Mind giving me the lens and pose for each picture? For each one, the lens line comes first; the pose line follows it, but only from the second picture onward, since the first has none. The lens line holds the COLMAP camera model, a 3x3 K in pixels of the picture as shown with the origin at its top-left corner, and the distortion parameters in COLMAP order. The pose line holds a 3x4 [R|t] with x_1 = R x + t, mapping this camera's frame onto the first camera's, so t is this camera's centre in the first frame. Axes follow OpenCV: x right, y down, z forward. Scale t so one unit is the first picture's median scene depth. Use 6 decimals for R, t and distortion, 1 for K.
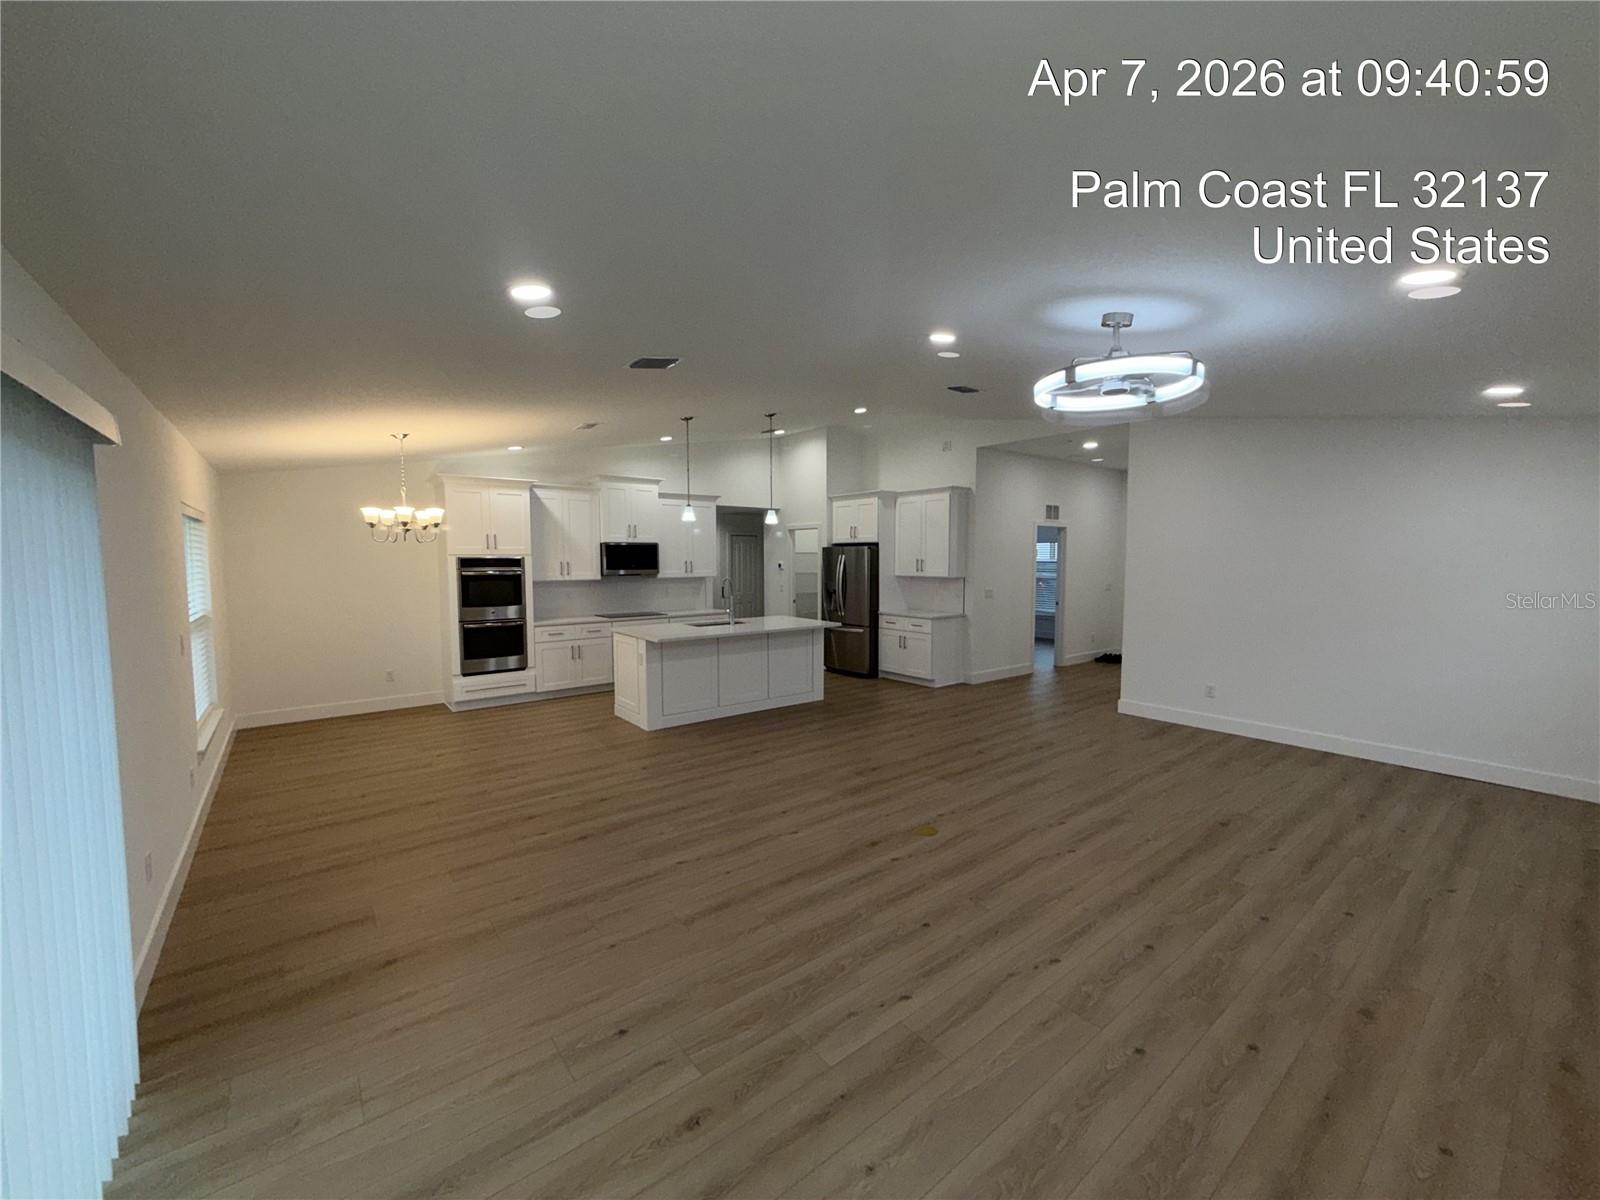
lens RADIAL K [[635.4, 0, 798.7], [0, 635.4, 607.2], [0, 0, 1]] dist [0.001625, 0.000423]
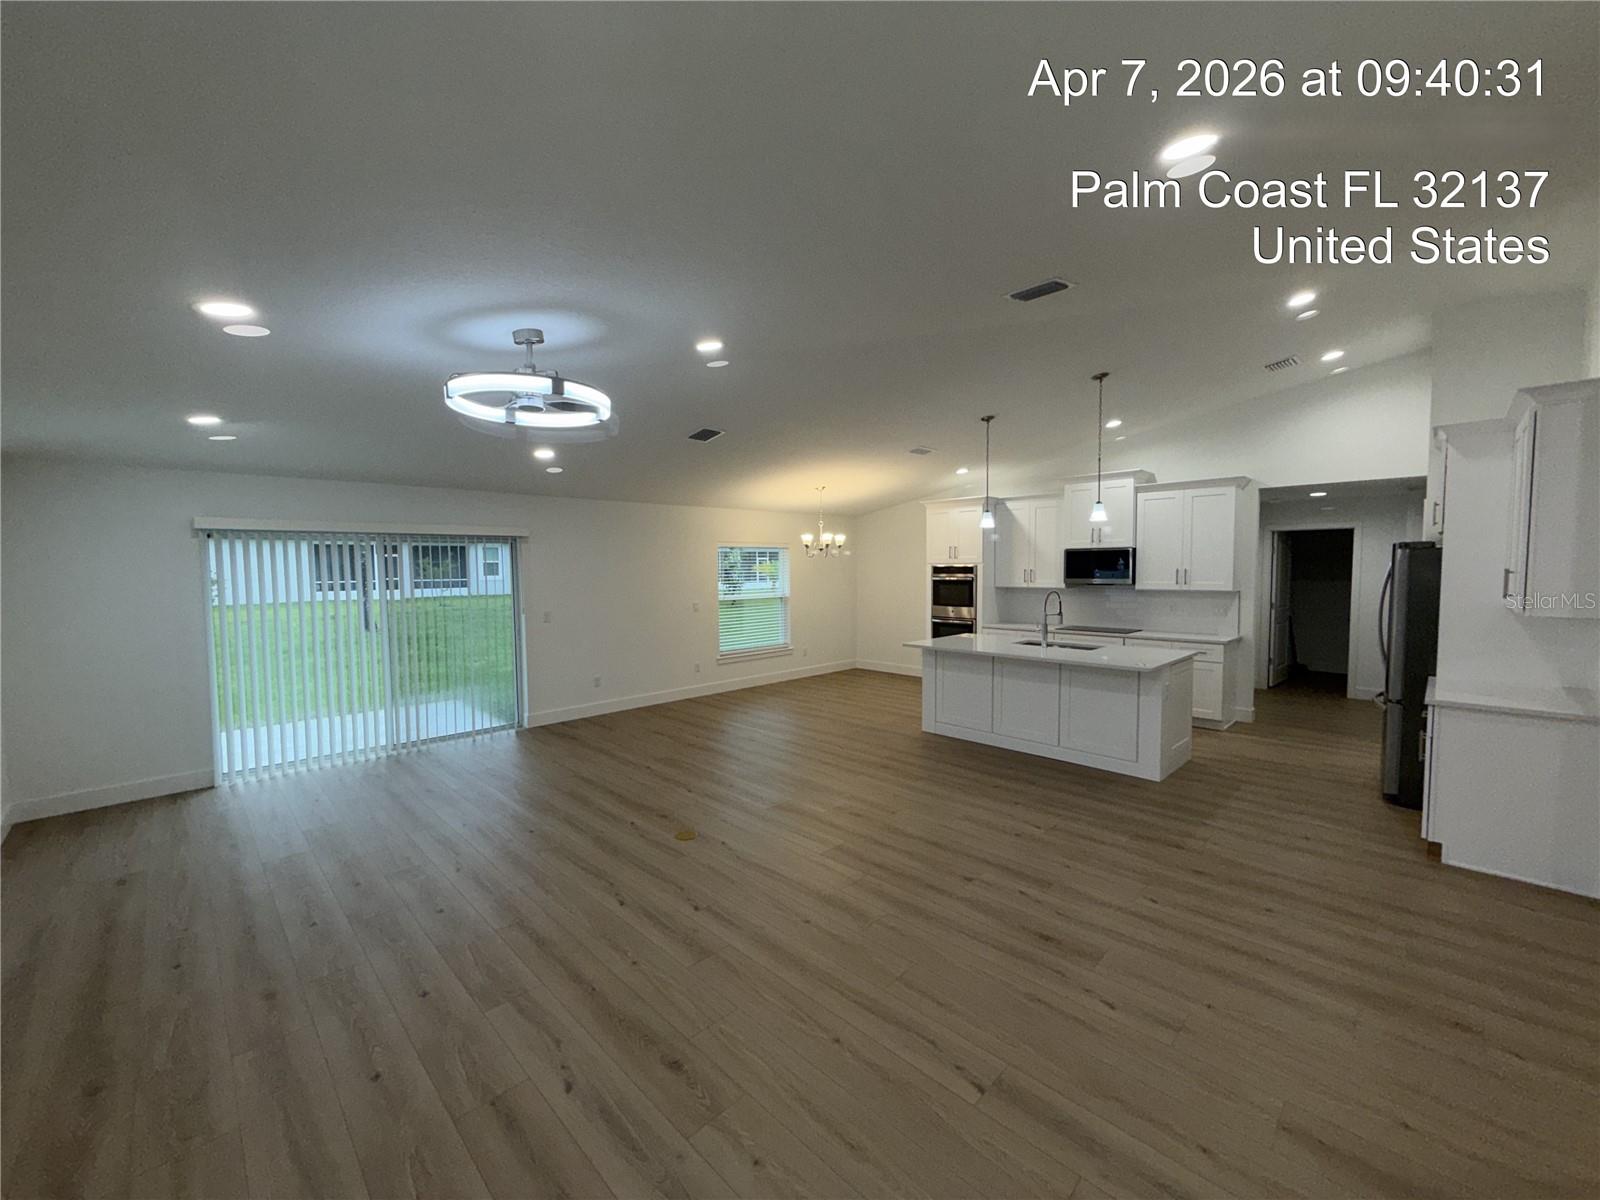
lens RADIAL K [[635.4, 0, 798.3], [0, 635.4, 604.4], [0, 0, 1]] dist [0.001625, 0.000423]
pose [[0.114754, 0.062553, -0.991422, 0.739803], [-0.069852, 0.996053, 0.054760, -0.055296], [0.990935, 0.062969, 0.118671, 0.627135]]
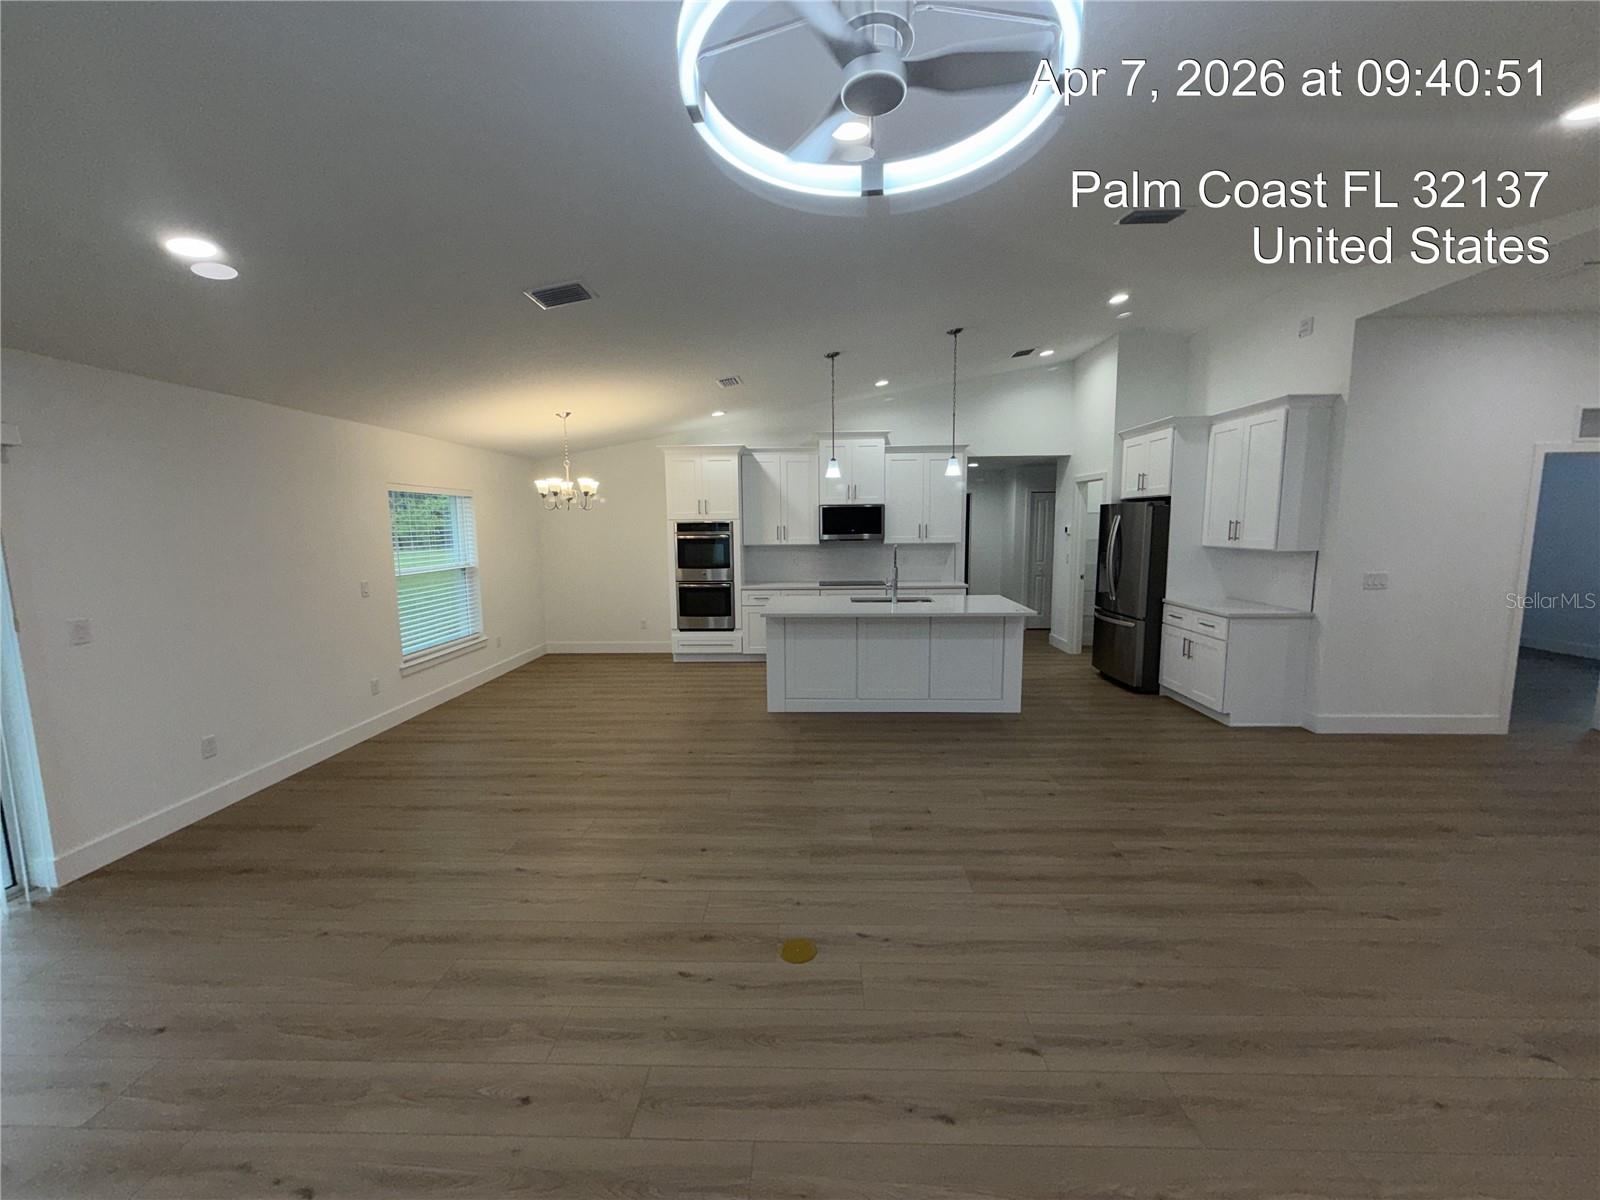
lens RADIAL K [[635.4, 0, 800.1], [0, 635.4, 603.4], [0, 0, 1]] dist [0.001625, 0.000423]
pose [[0.767747, 0.076106, -0.636217, 0.352400], [-0.042703, 0.996791, 0.067708, -0.023853], [0.639328, -0.024814, 0.768533, 0.315219]]
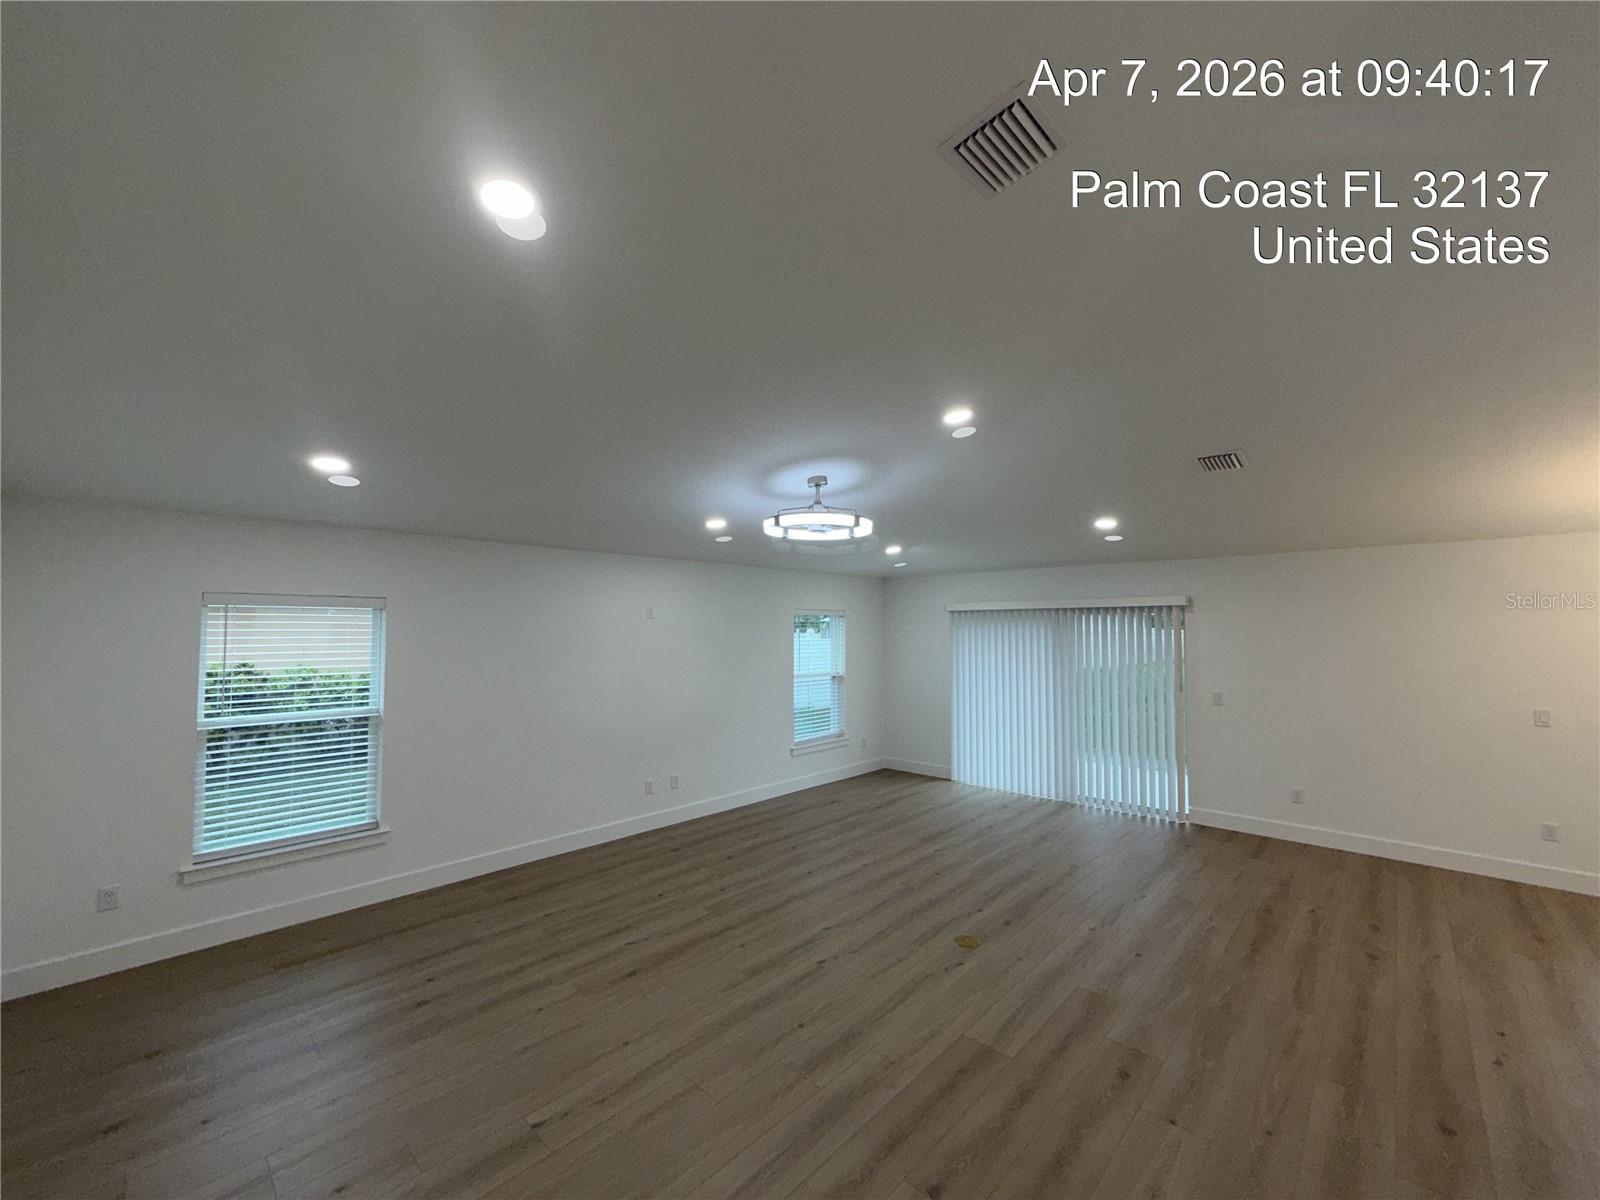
lens RADIAL K [[635.4, 0, 804.2], [0, 635.4, 604.3], [0, 0, 1]] dist [0.001625, 0.000423]
pose [[-0.988092, -0.003391, -0.153828, 0.355186], [-0.009194, 0.999272, 0.037033, -0.109366], [0.153591, 0.038006, -0.987403, 1.137658]]
